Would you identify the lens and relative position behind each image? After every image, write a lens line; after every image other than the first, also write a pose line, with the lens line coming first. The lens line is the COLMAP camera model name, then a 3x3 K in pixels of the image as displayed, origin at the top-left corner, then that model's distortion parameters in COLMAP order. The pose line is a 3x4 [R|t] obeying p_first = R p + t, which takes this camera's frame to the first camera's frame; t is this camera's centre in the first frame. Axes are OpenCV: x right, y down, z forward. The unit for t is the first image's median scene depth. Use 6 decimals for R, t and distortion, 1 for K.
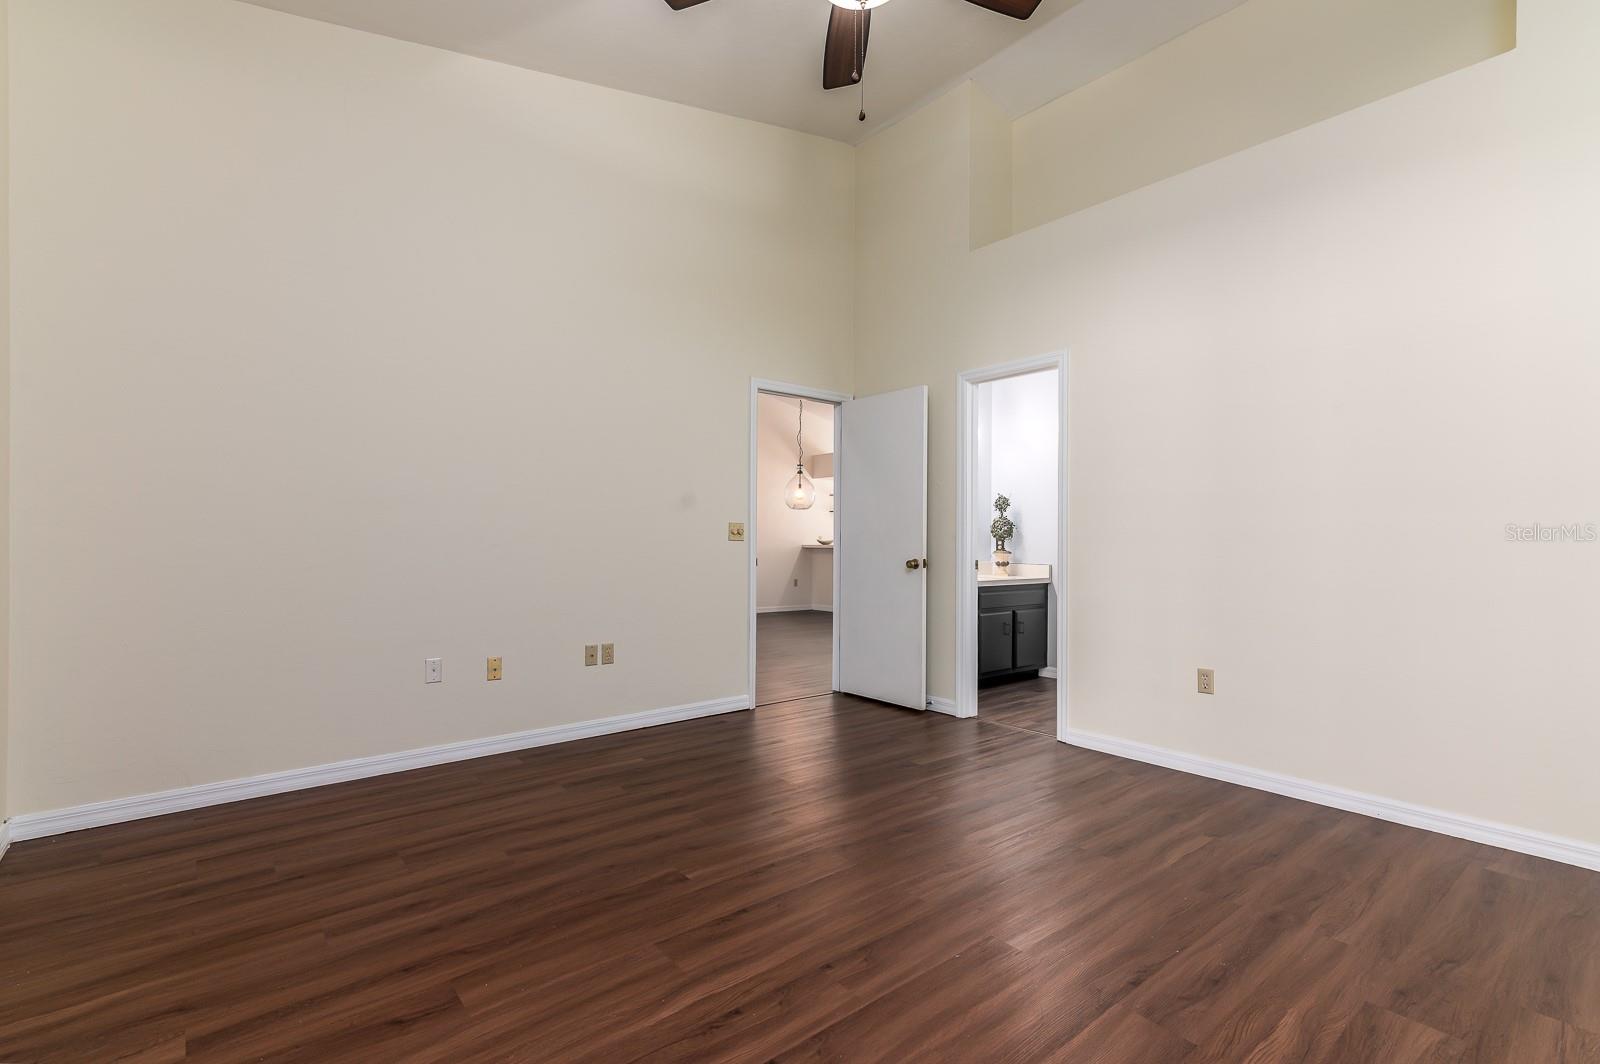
lens RADIAL K [[723.6, 0, 810.6], [0, 723.6, 536.4], [0, 0, 1]] dist [0.015189, -0.000110]
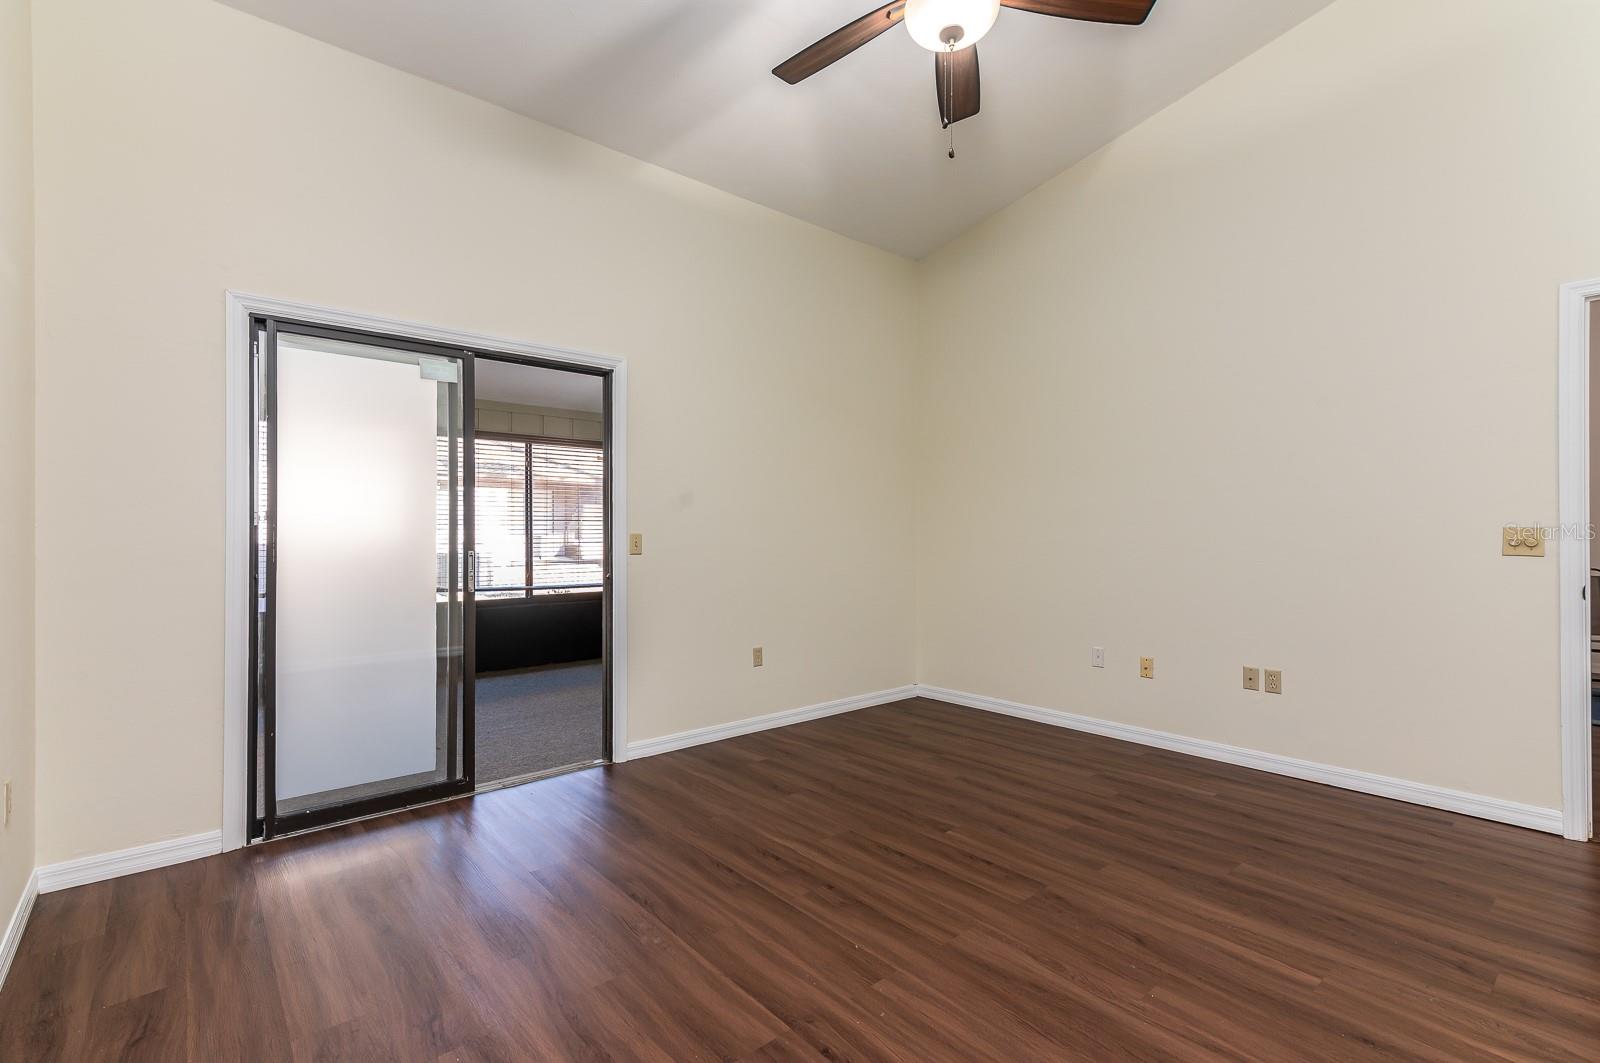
lens RADIAL K [[723.6, 0, 810.6], [0, 723.6, 535.9], [0, 0, 1]] dist [0.015189, -0.000110]
pose [[0.019978, -0.004704, -0.999789, 0.951113], [0.008483, 0.999954, -0.004535, -0.025748], [0.999764, -0.008390, 0.020017, 0.672467]]
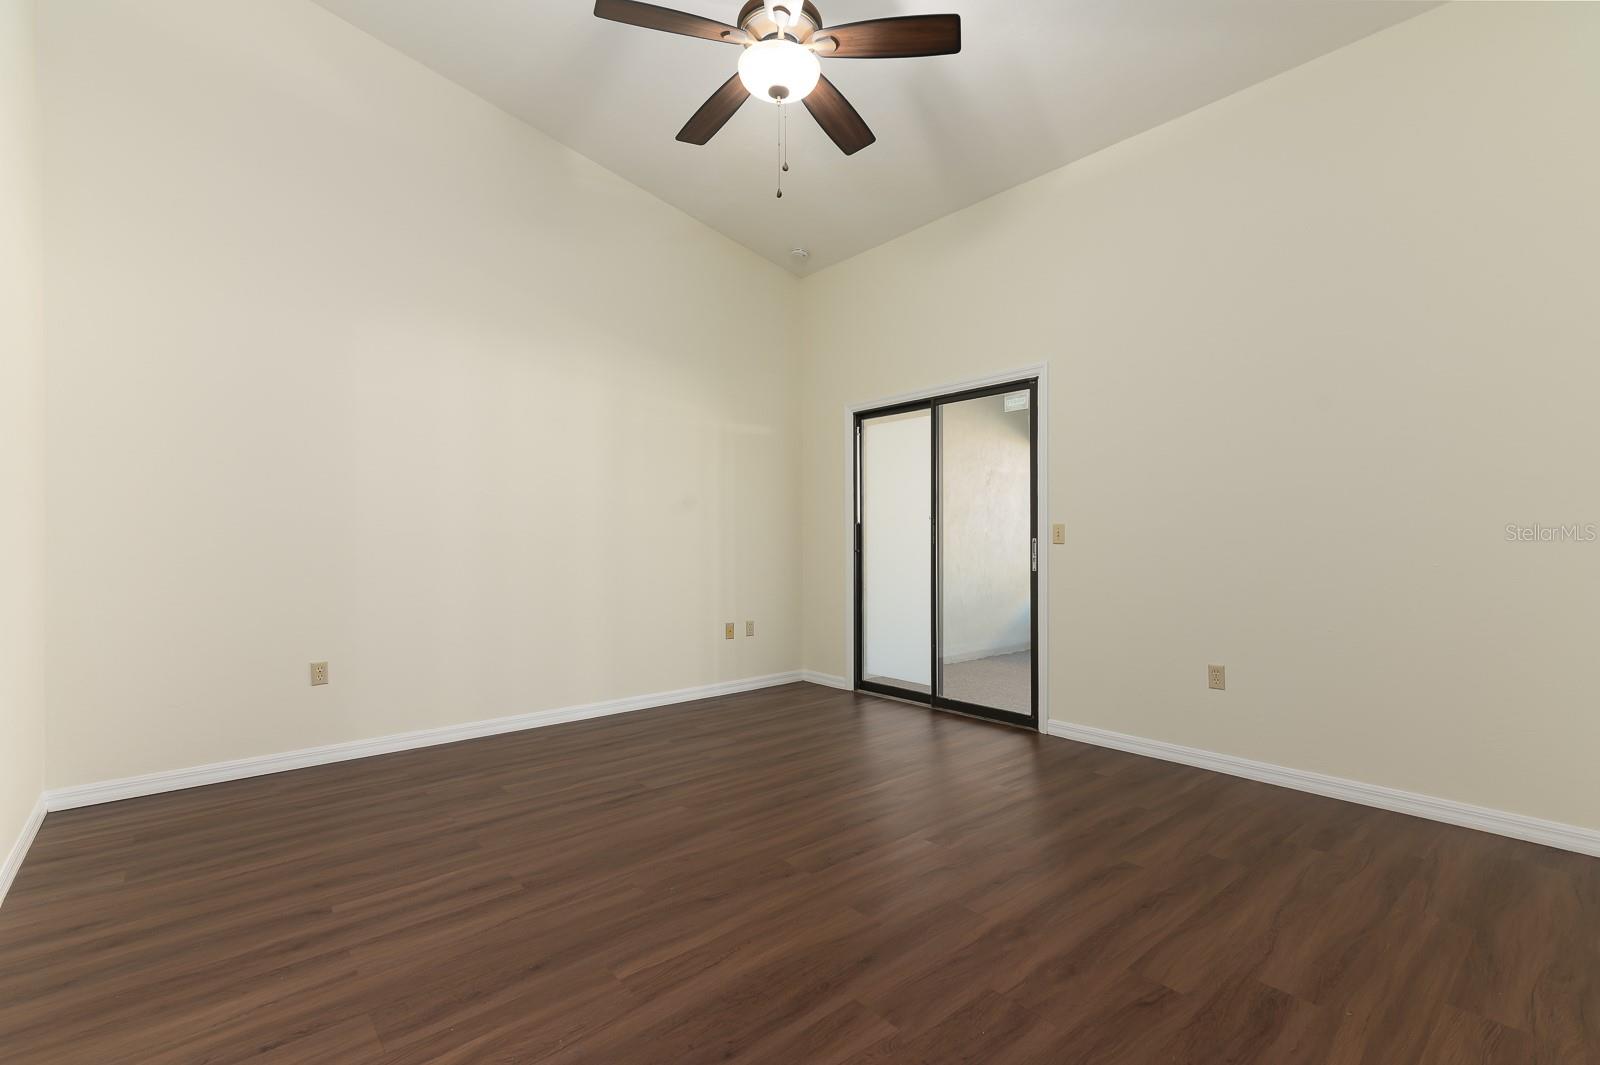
lens RADIAL K [[750.9, 0, 809.5], [0, 750.9, 540.2], [0, 0, 1]] dist [0.018081, -0.000019]
pose [[-0.999906, -0.004169, -0.013029, 0.032498], [-0.004047, 0.999948, -0.009373, 0.011013], [0.013067, -0.009319, -0.999871, 1.950036]]
